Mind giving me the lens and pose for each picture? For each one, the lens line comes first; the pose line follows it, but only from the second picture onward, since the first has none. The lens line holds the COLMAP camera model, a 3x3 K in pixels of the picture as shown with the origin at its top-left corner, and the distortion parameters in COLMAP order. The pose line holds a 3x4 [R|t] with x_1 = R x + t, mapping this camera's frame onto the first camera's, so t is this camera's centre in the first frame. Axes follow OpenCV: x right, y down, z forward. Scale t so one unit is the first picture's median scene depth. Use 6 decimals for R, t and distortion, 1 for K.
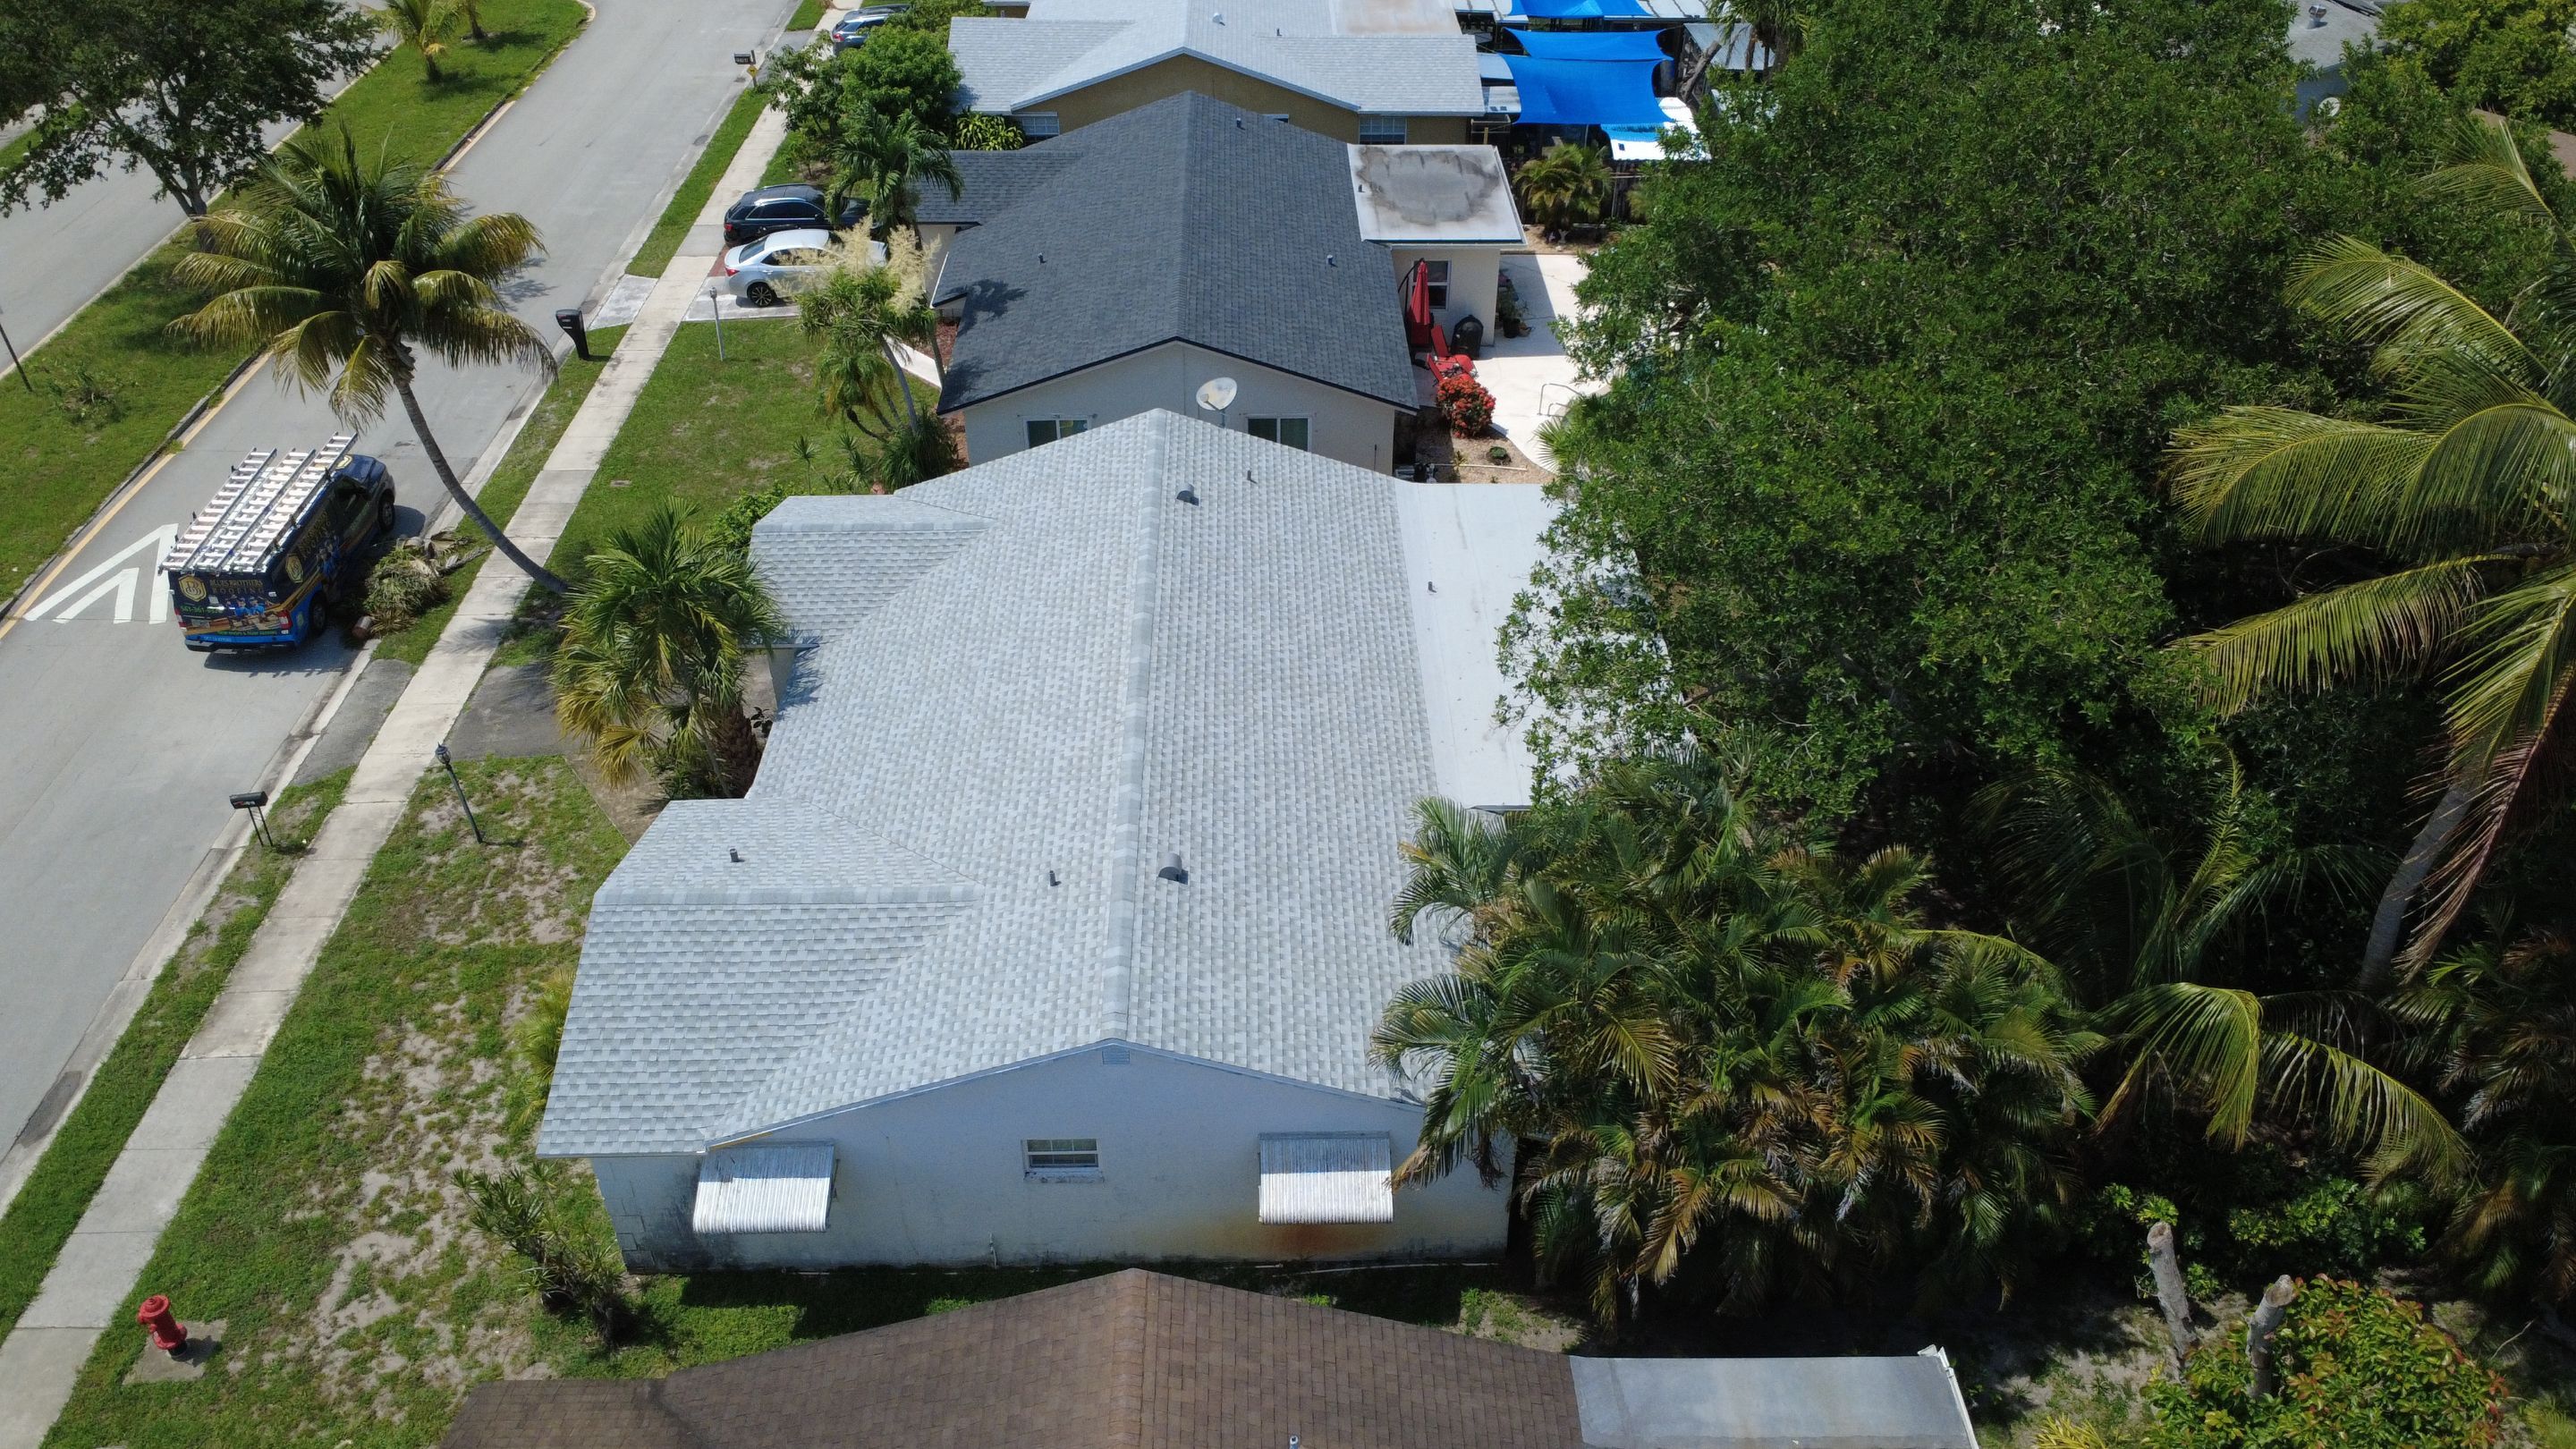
lens RADIAL K [[1867.8, 0, 1287.1], [0, 1867.8, 733.6], [0, 0, 1]] dist [0.001509, 0.003677]
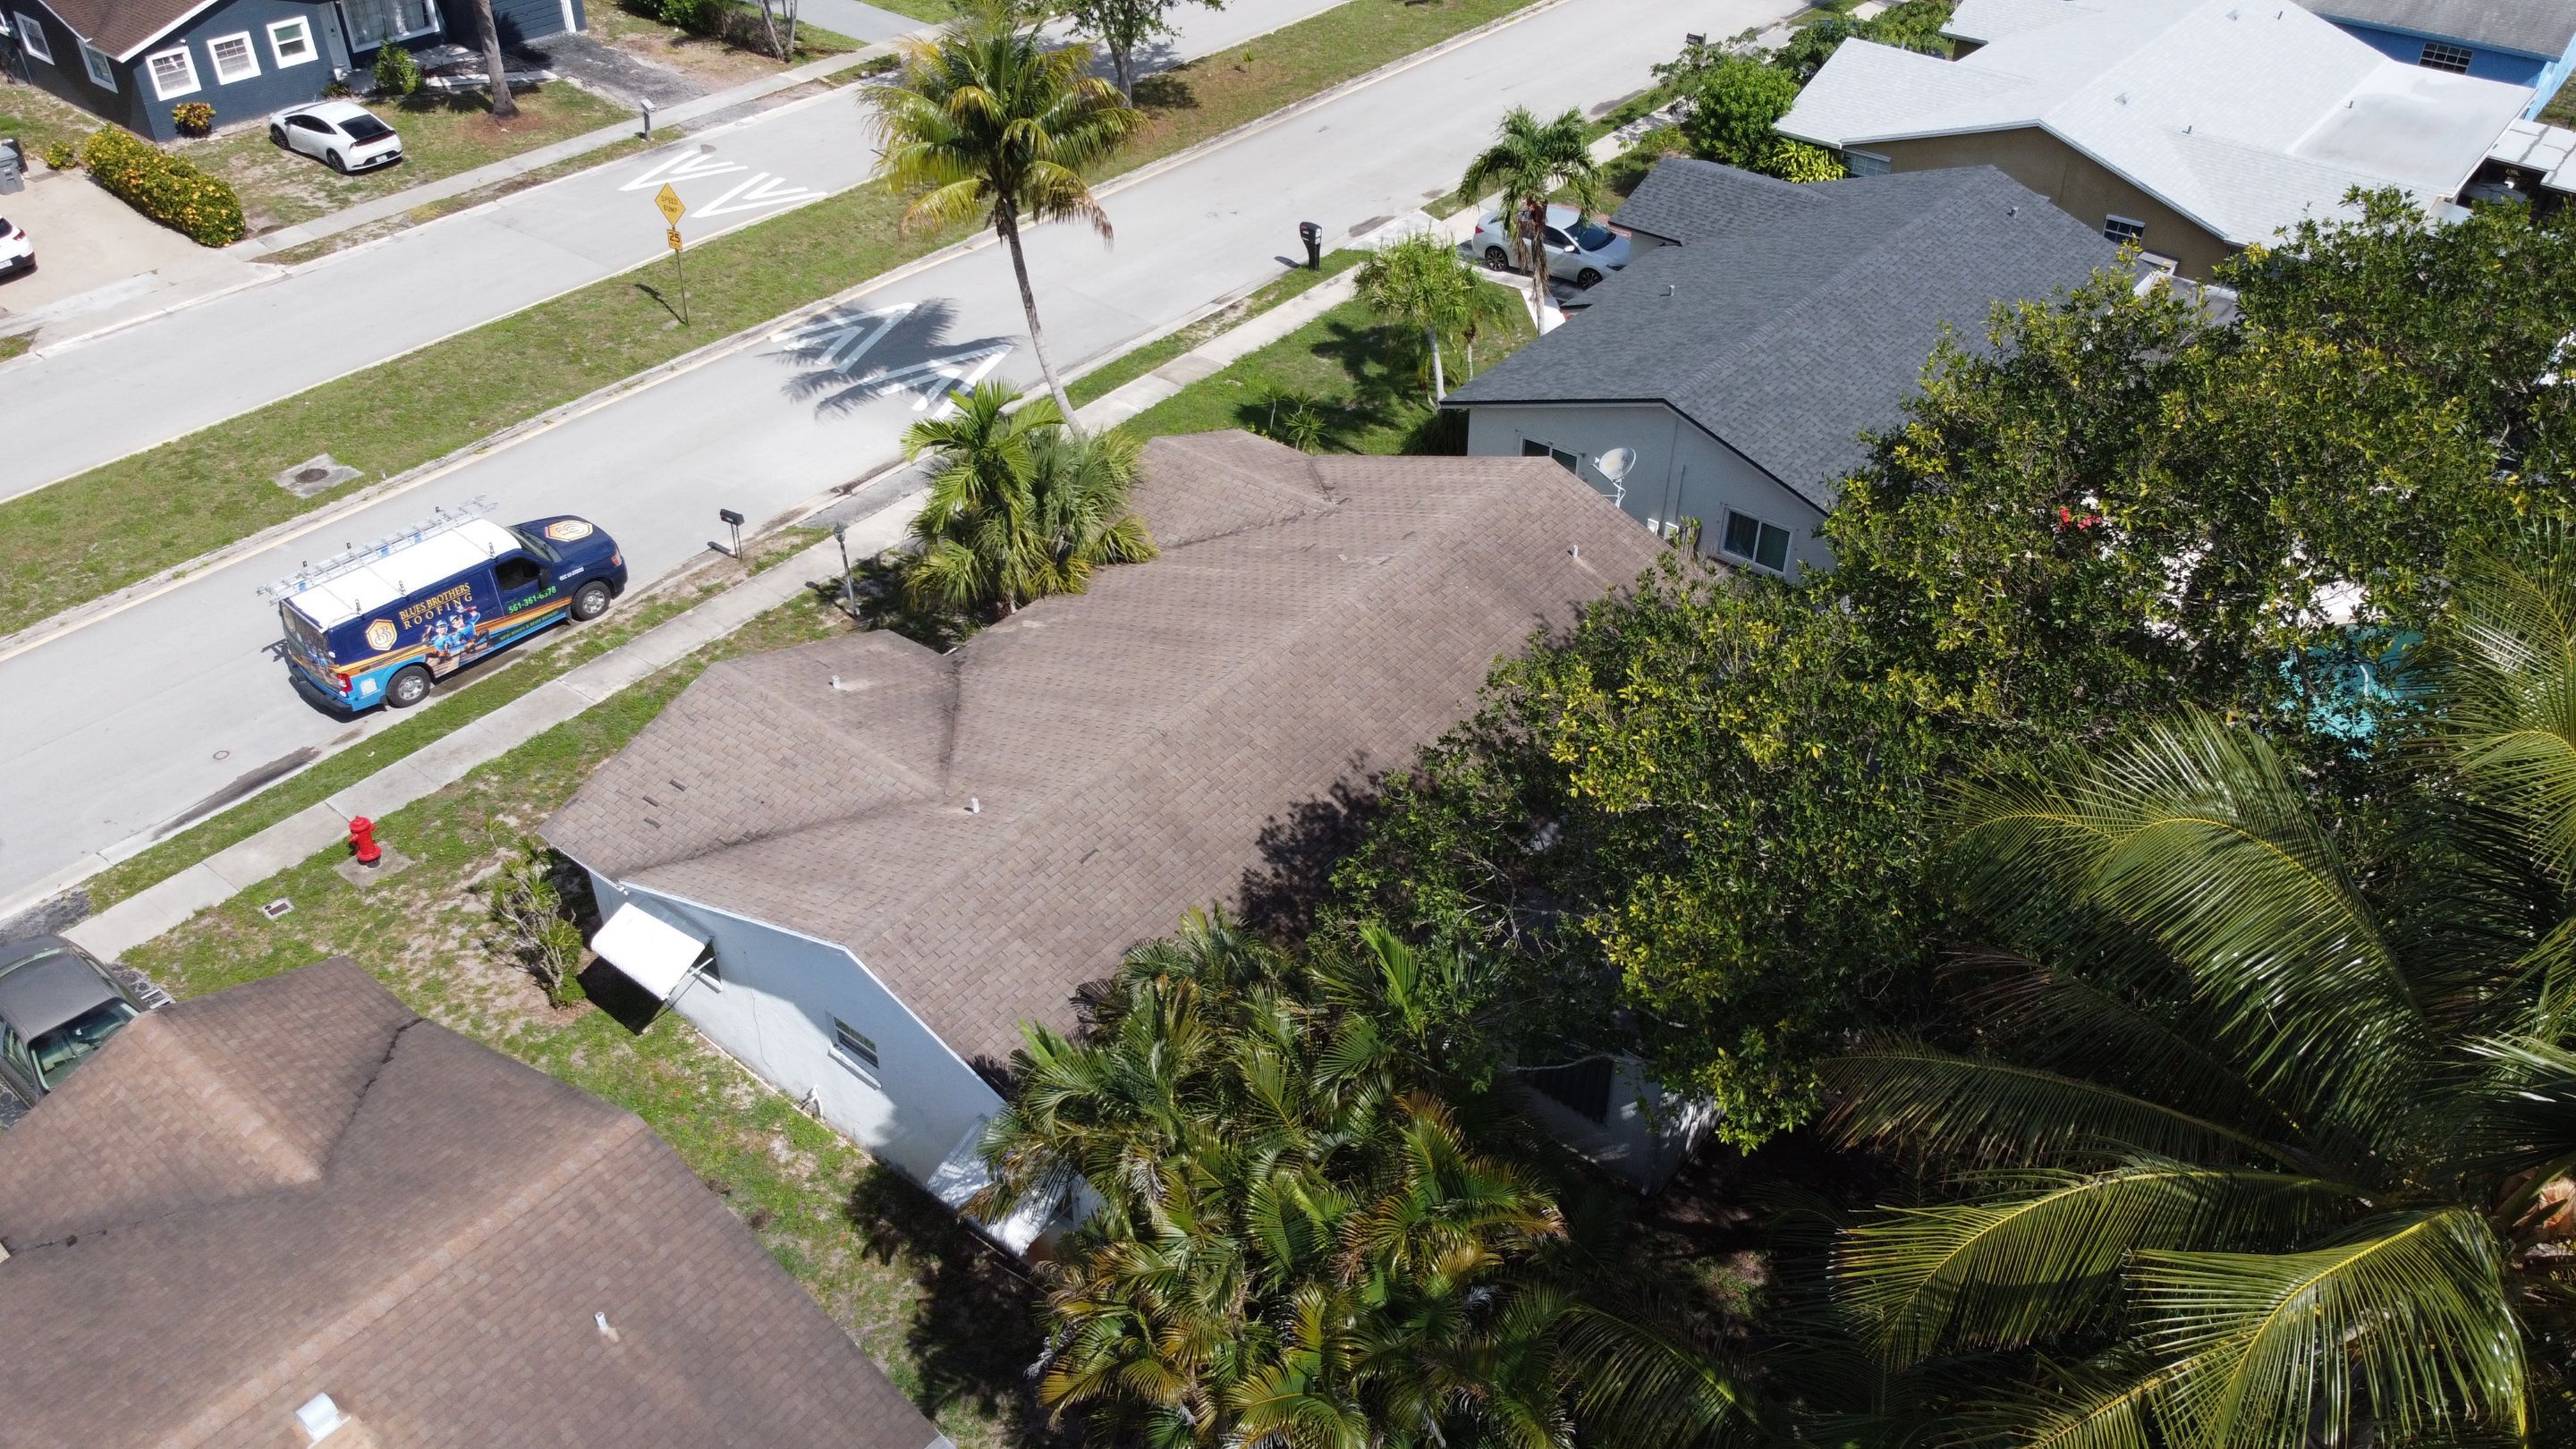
lens RADIAL K [[1955.5, 0, 1301.4], [0, 1955.5, 714.4], [0, 0, 1]] dist [0.001751, -0.003257]
pose [[0.770712, 0.375578, -0.514727, 0.524838], [-0.382626, 0.918748, 0.097463, -0.136562], [0.509509, 0.121832, 0.851796, 0.149209]]
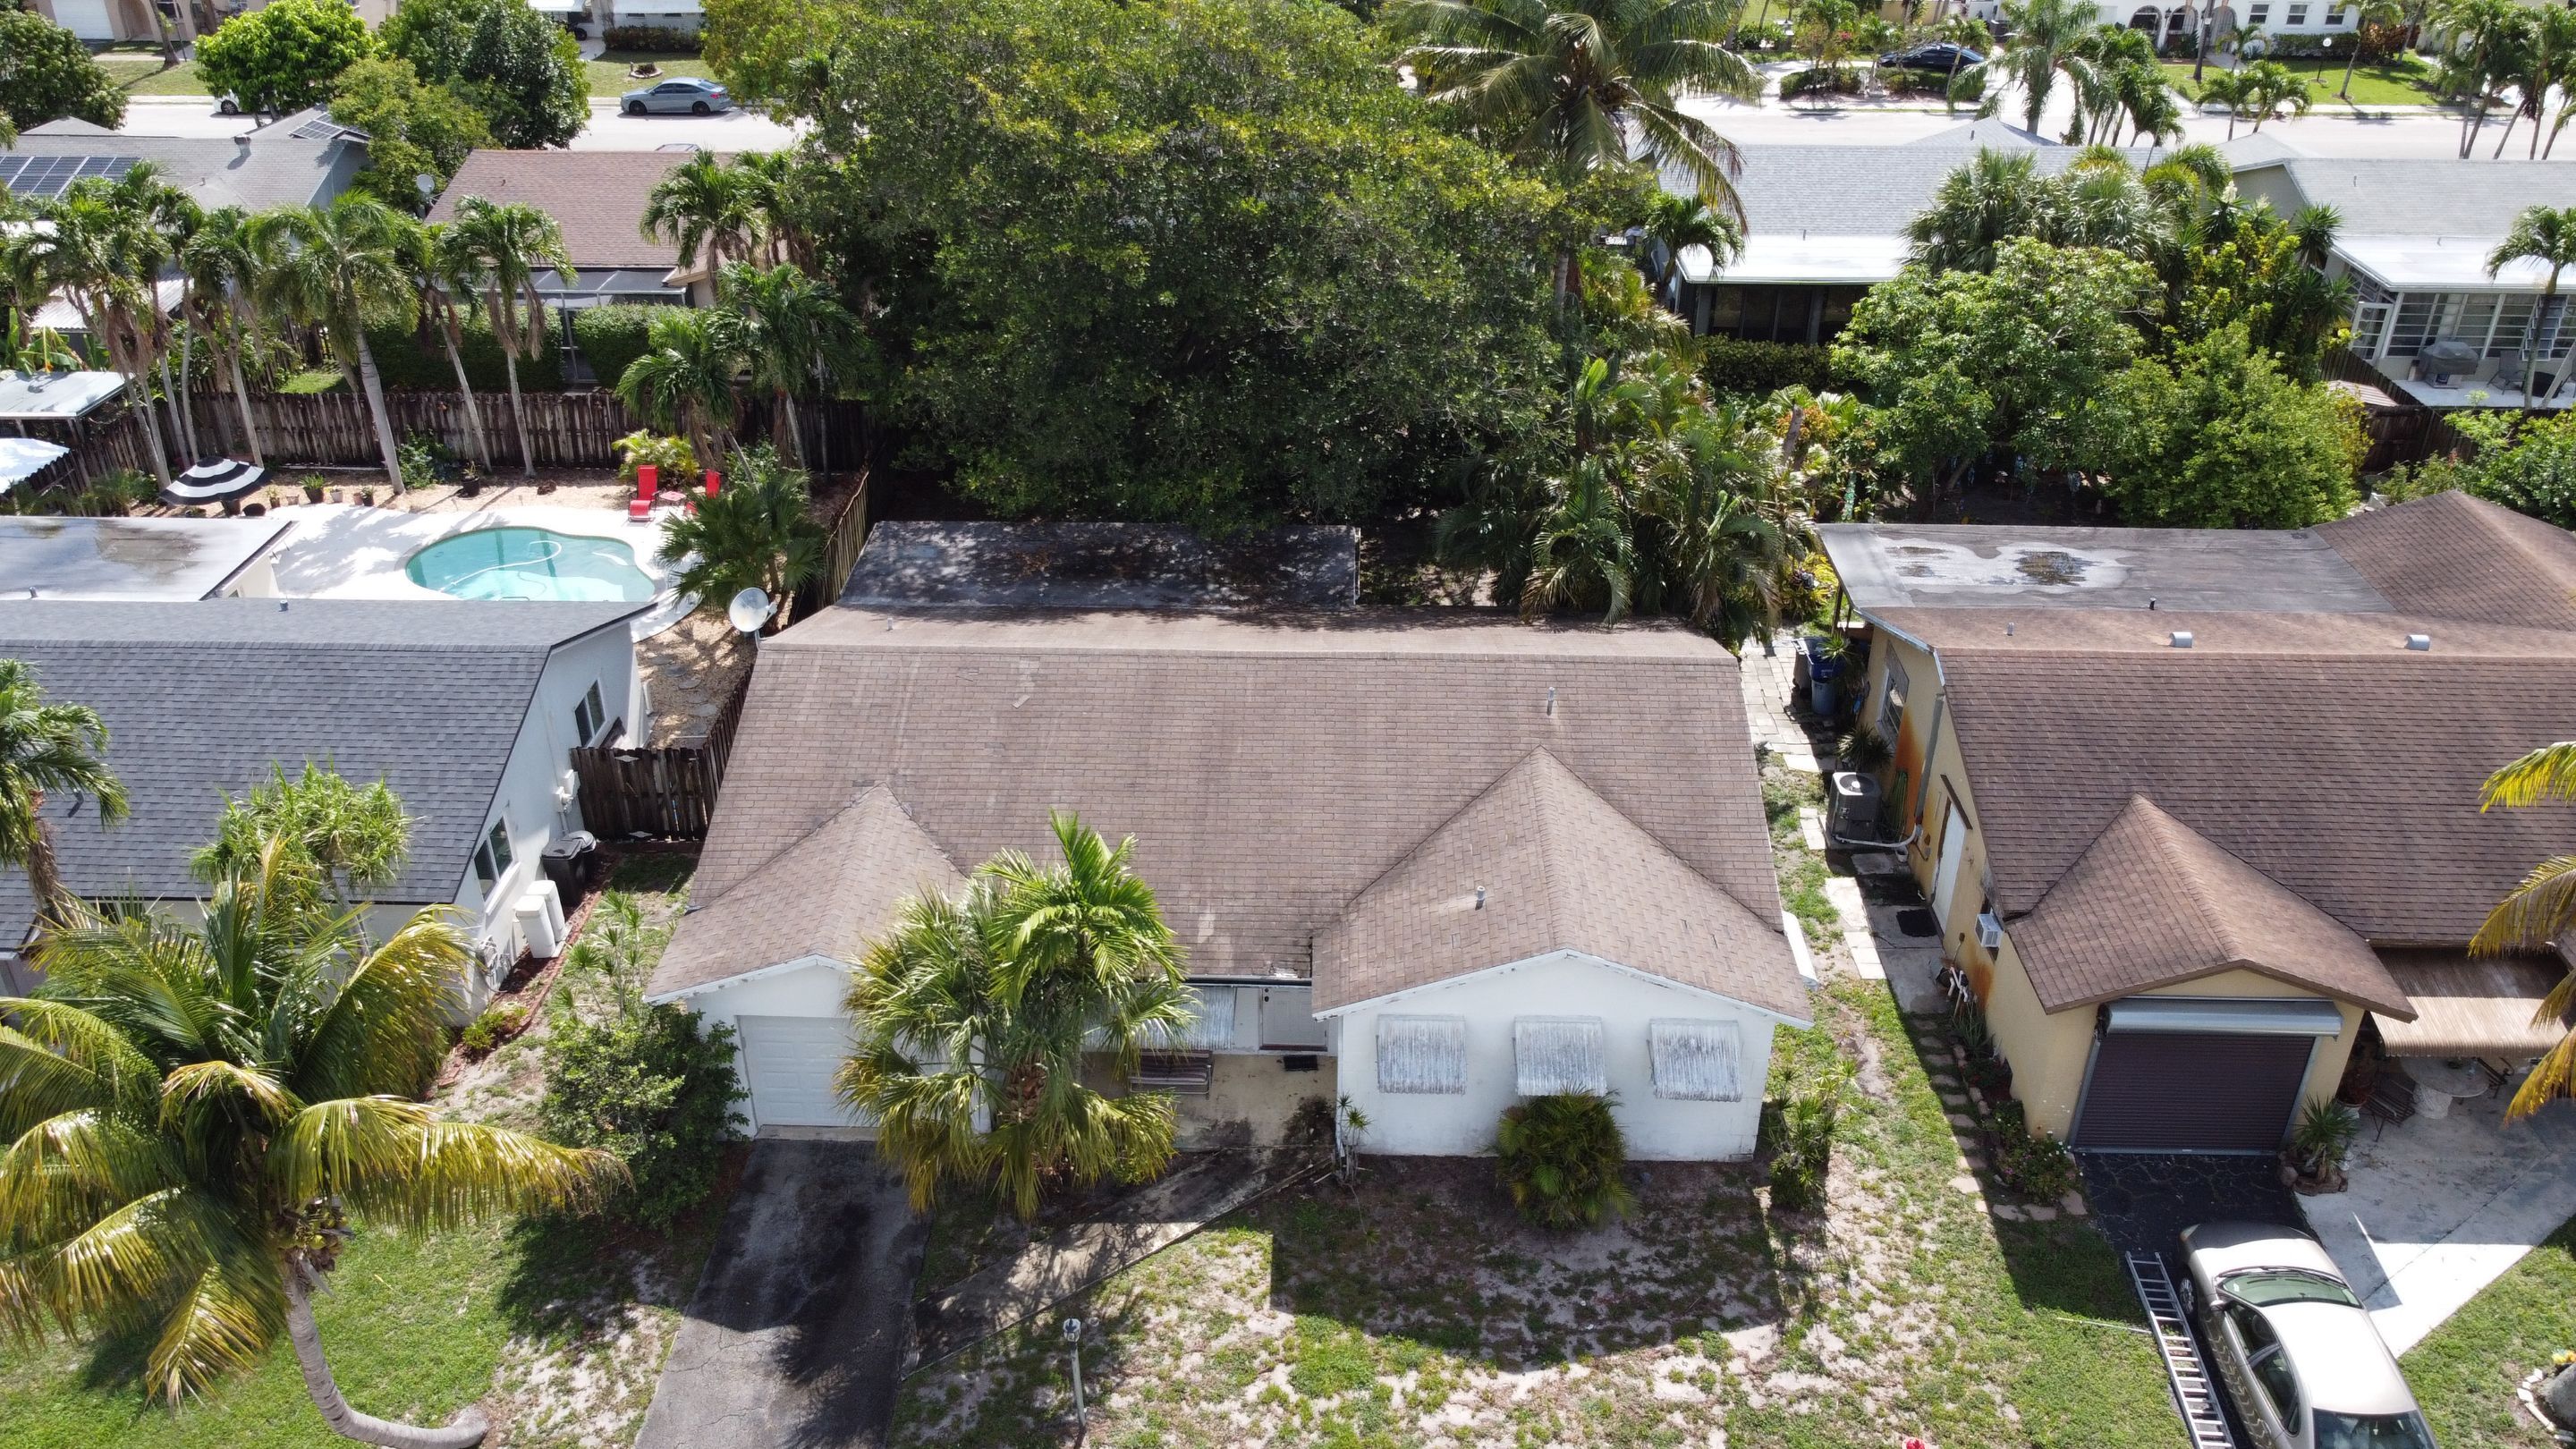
lens RADIAL K [[1955.5, 0, 1279.3], [0, 1955.5, 708.4], [0, 0, 1]] dist [0.001751, -0.003257]
pose [[0.054615, -0.489449, 0.870320, -1.183012], [0.600674, 0.712372, 0.362929, -0.462559], [-0.797626, 0.502957, 0.332906, 0.676597]]
